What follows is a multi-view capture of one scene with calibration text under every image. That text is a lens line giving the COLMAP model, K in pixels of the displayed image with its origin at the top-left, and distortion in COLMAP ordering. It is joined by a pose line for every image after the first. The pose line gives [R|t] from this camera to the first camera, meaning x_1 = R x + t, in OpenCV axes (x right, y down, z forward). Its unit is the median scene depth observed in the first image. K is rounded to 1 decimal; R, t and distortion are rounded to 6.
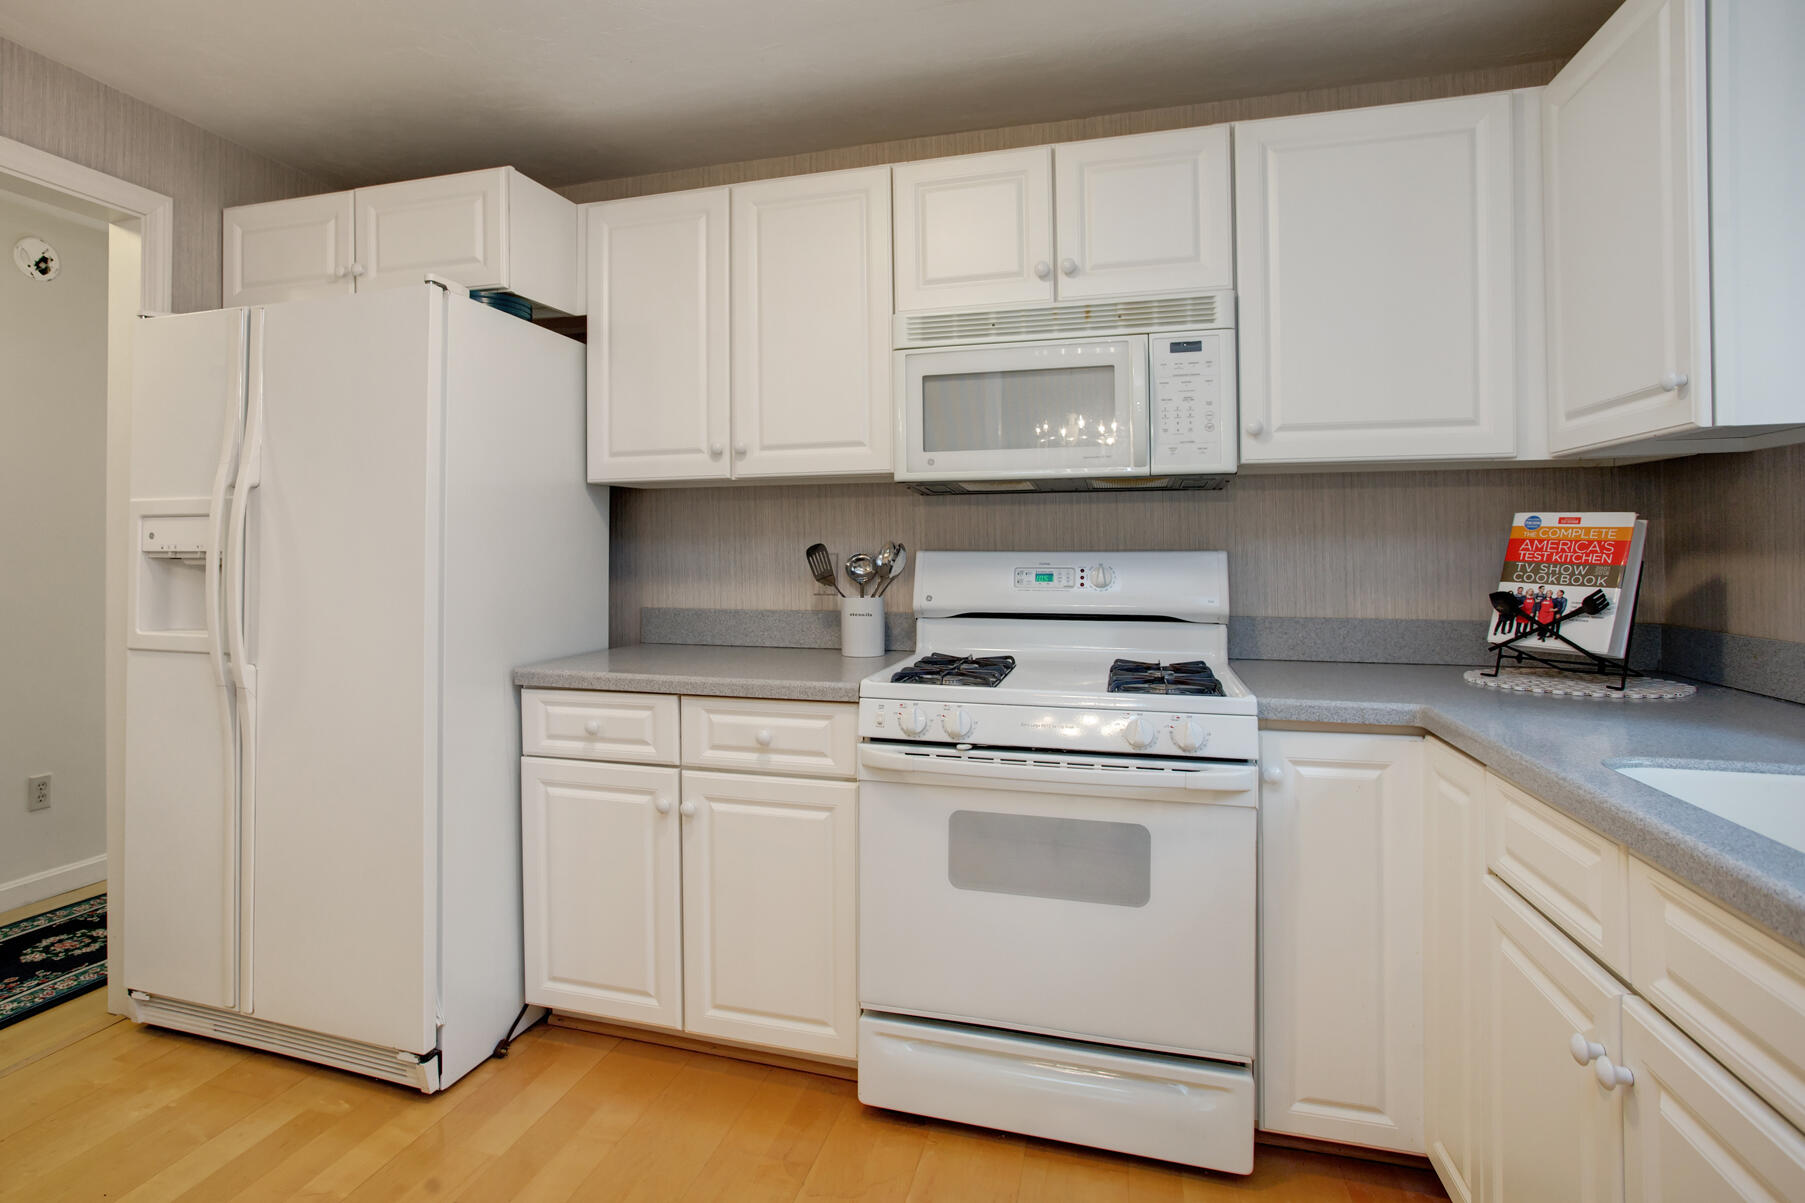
lens RADIAL K [[938.2, 0, 818.6], [0, 938.2, 545.8], [0, 0, 1]] dist [-0.001230, 0.000384]
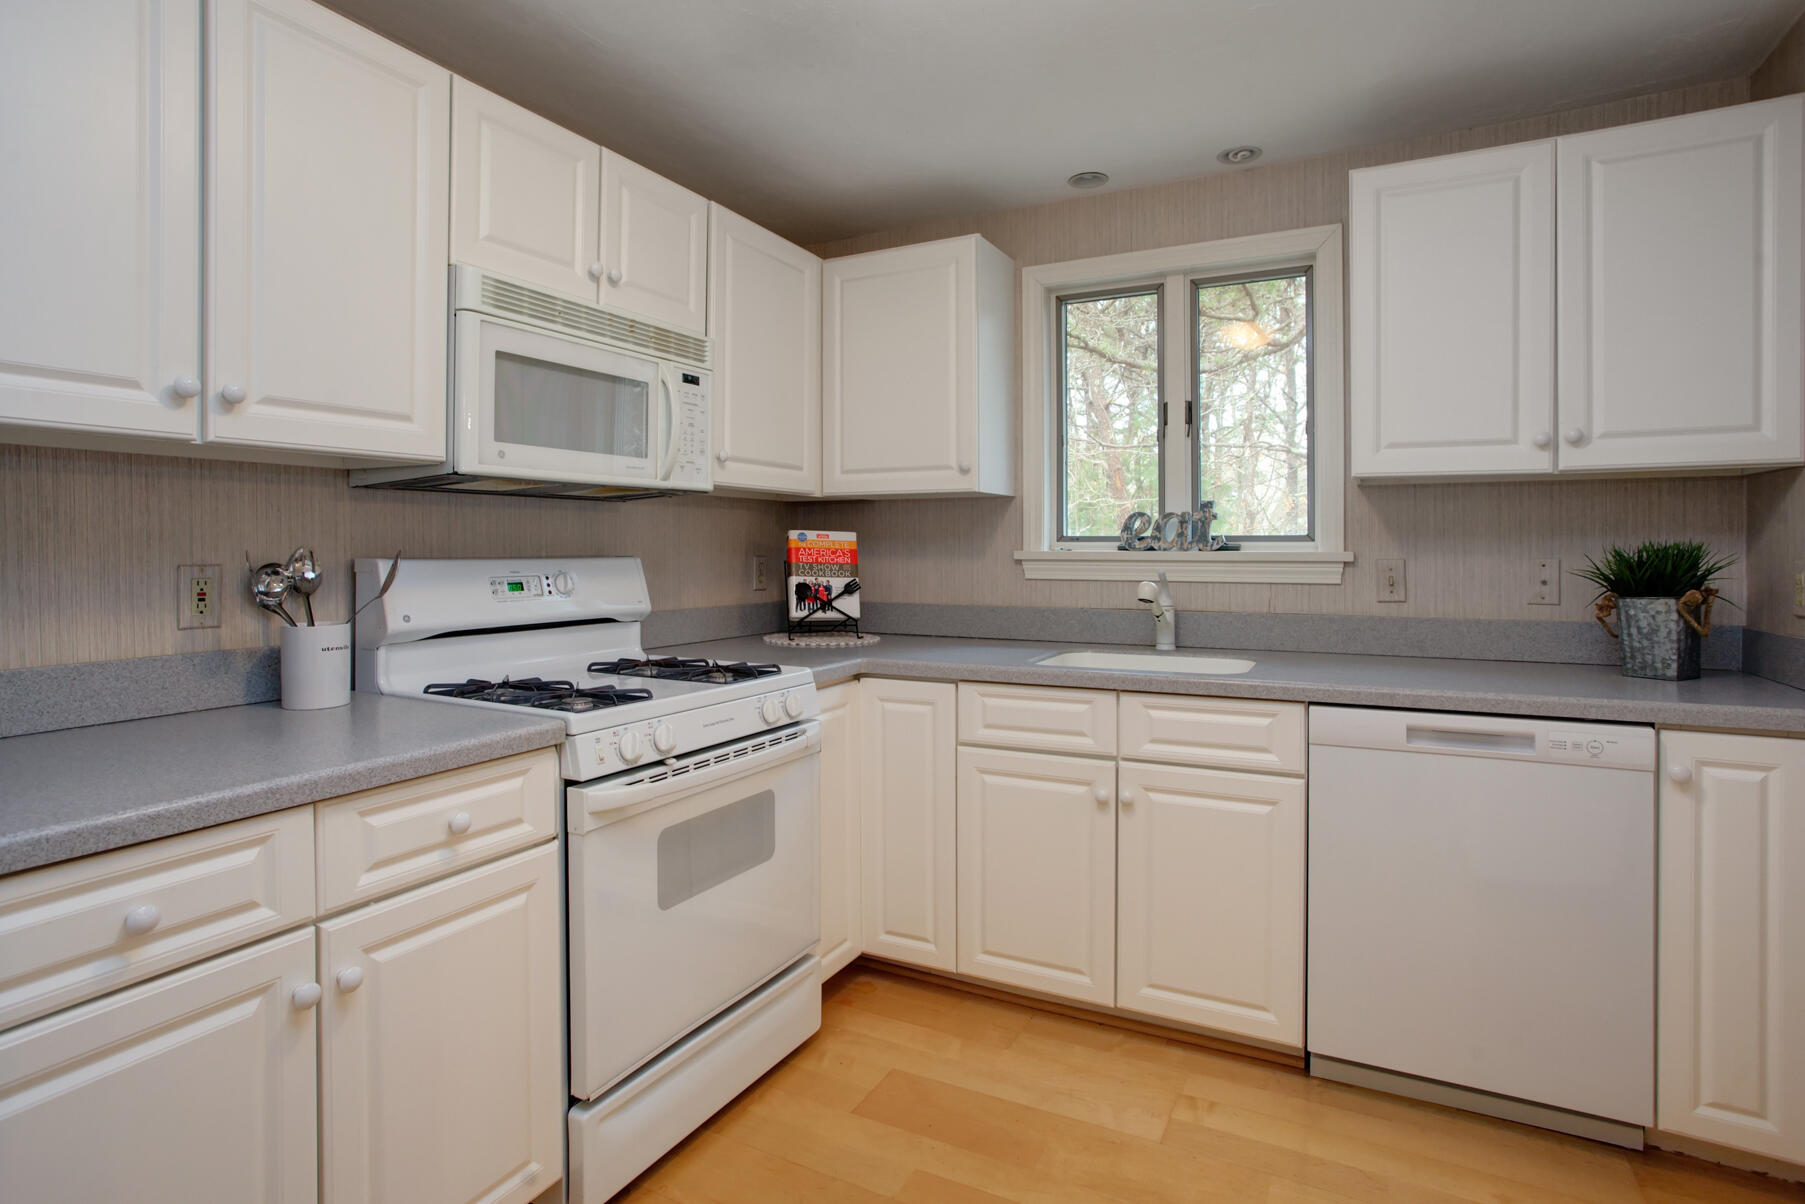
lens RADIAL K [[909.1, 0, 902.5], [0, 909.1, 547.9], [0, 0, 1]] dist [-0.013446, 0.000090]
pose [[0.226540, 0.000275, 0.974002, -0.647791], [-0.007704, 0.999969, 0.001509, -0.010388], [-0.973971, -0.007846, 0.226535, 0.508781]]
